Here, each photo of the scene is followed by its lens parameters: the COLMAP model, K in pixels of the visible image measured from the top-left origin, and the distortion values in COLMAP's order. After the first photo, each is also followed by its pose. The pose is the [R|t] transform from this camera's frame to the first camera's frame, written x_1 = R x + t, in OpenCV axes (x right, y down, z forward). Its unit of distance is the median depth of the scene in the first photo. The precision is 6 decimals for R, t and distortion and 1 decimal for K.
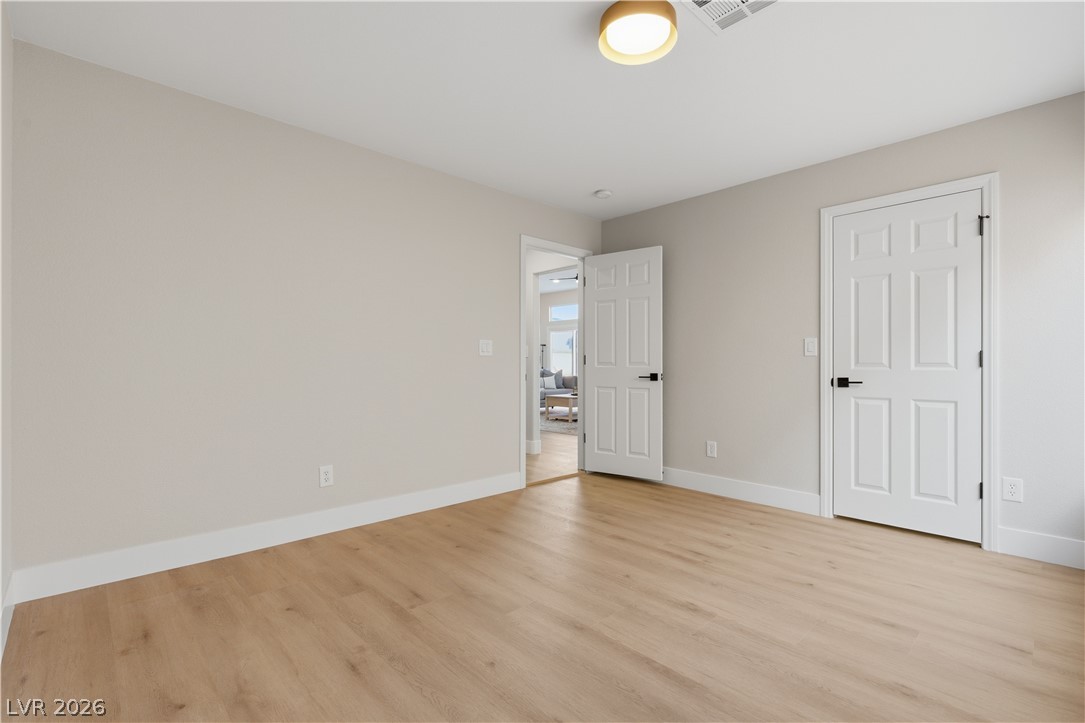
lens RADIAL K [[490.0, 0, 542.5], [0, 490.0, 361.5], [0, 0, 1]] dist [-0.002734, 0.000090]
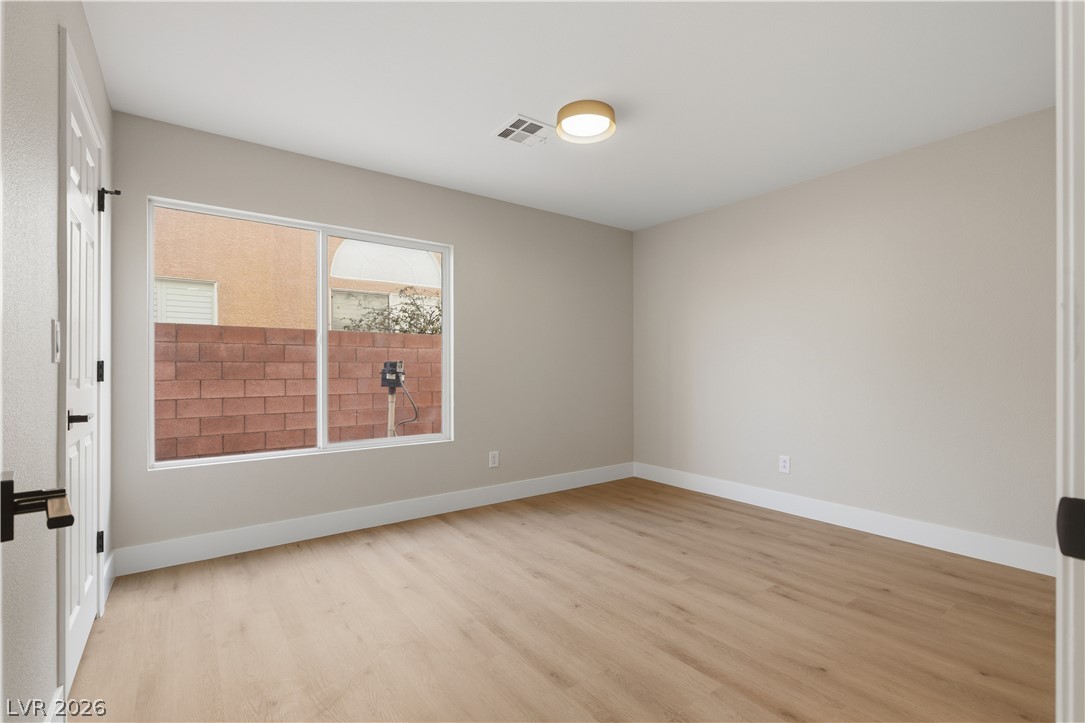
lens RADIAL K [[490.0, 0, 542.5], [0, 490.0, 361.5], [0, 0, 1]] dist [-0.002734, 0.000090]
pose [[-0.992938, 0.003089, 0.118596, 0.145687], [0.000873, 0.999824, -0.018735, -0.010539], [-0.118633, -0.018499, -0.992766, 2.225698]]
